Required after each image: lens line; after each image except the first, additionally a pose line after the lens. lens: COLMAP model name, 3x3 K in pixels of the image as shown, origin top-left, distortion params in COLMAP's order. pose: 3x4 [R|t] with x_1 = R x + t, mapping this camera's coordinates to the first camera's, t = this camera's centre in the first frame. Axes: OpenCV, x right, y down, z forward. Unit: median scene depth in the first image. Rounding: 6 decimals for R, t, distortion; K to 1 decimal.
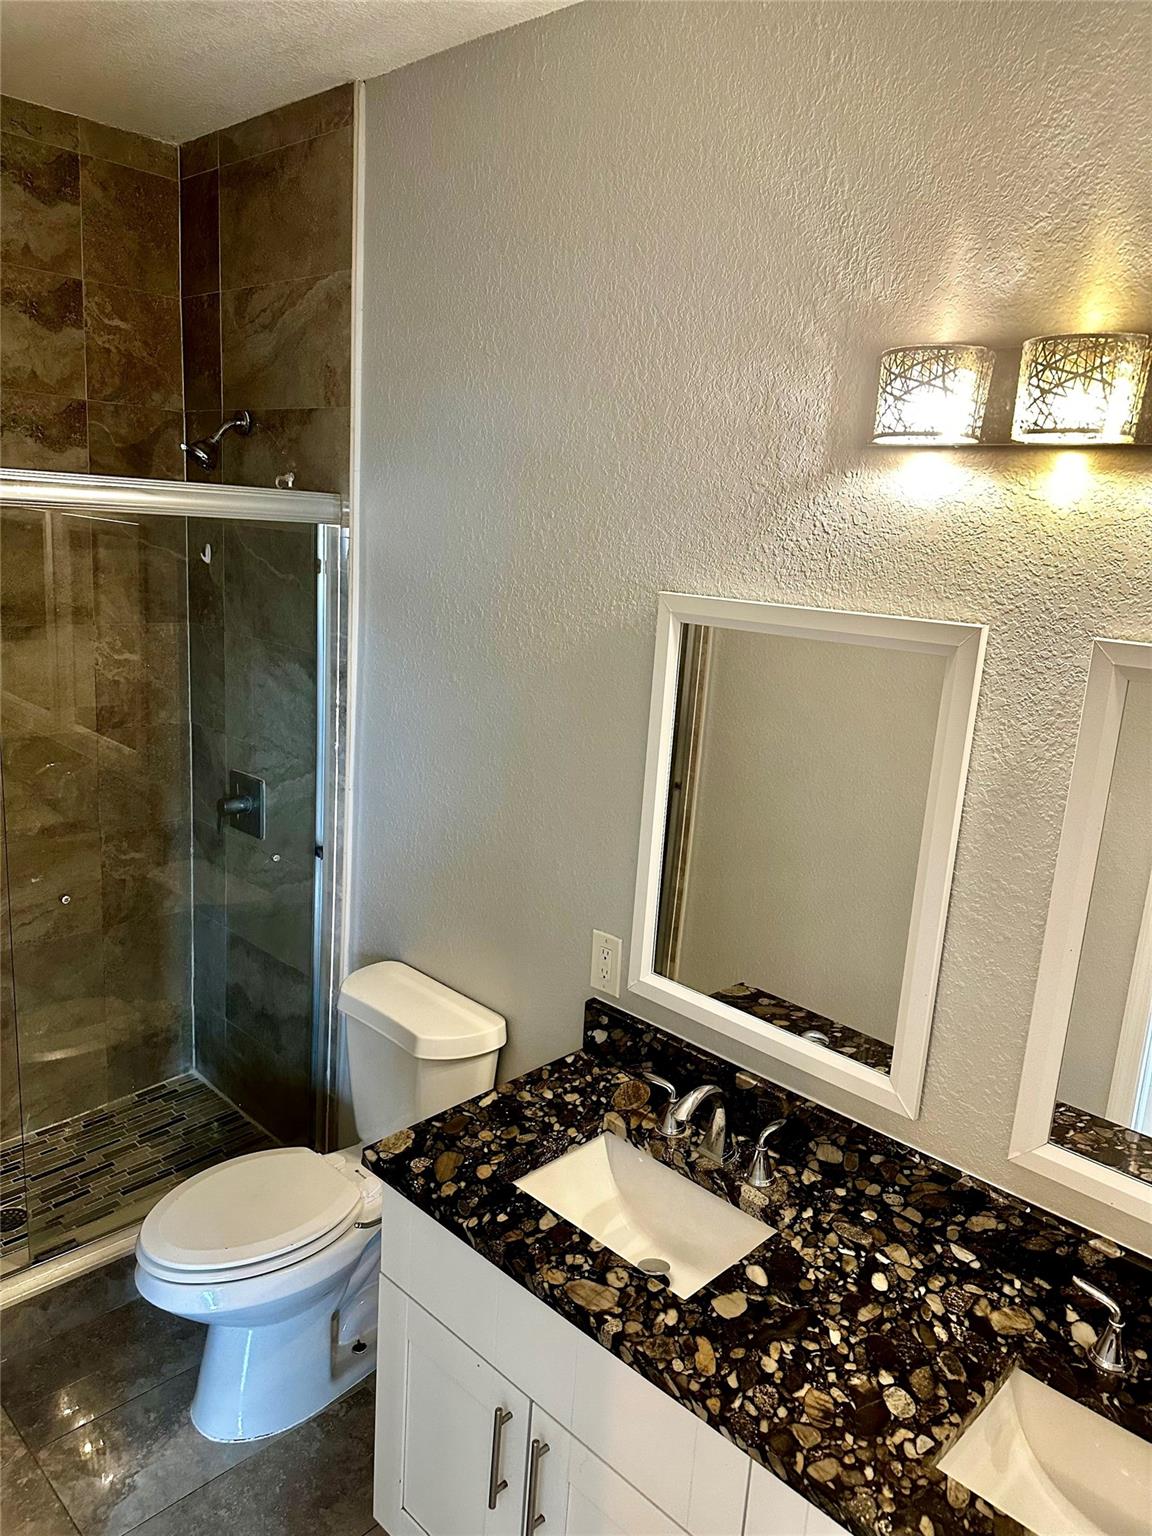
lens RADIAL K [[1044.5, 0, 576.0], [0, 1044.5, 768.0], [0, 0, 1]] dist [0.095146, -0.141029]
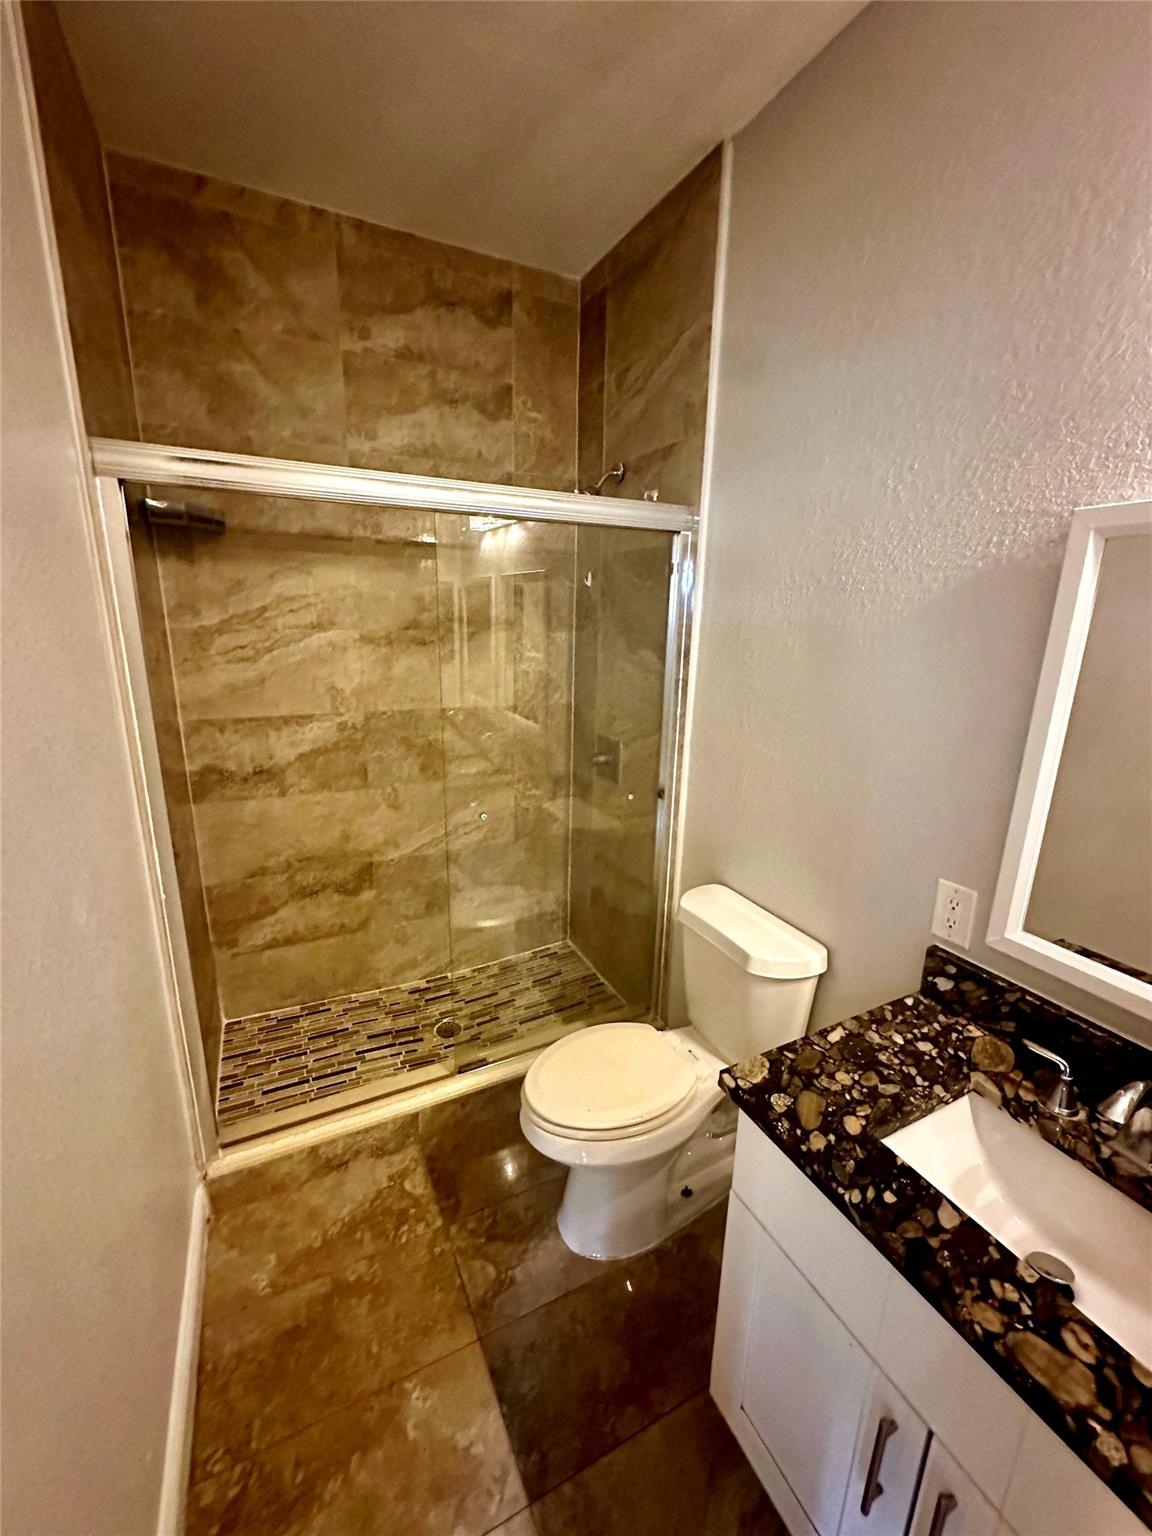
lens RADIAL K [[617.1, 0, 576.0], [0, 617.1, 768.0], [0, 0, 1]] dist [-0.000633, -0.000120]
pose [[0.941657, 0.036889, -0.334547, -0.109935], [-0.032779, 0.999302, 0.017926, 0.045024], [0.334974, -0.005914, 0.942209, 0.297425]]
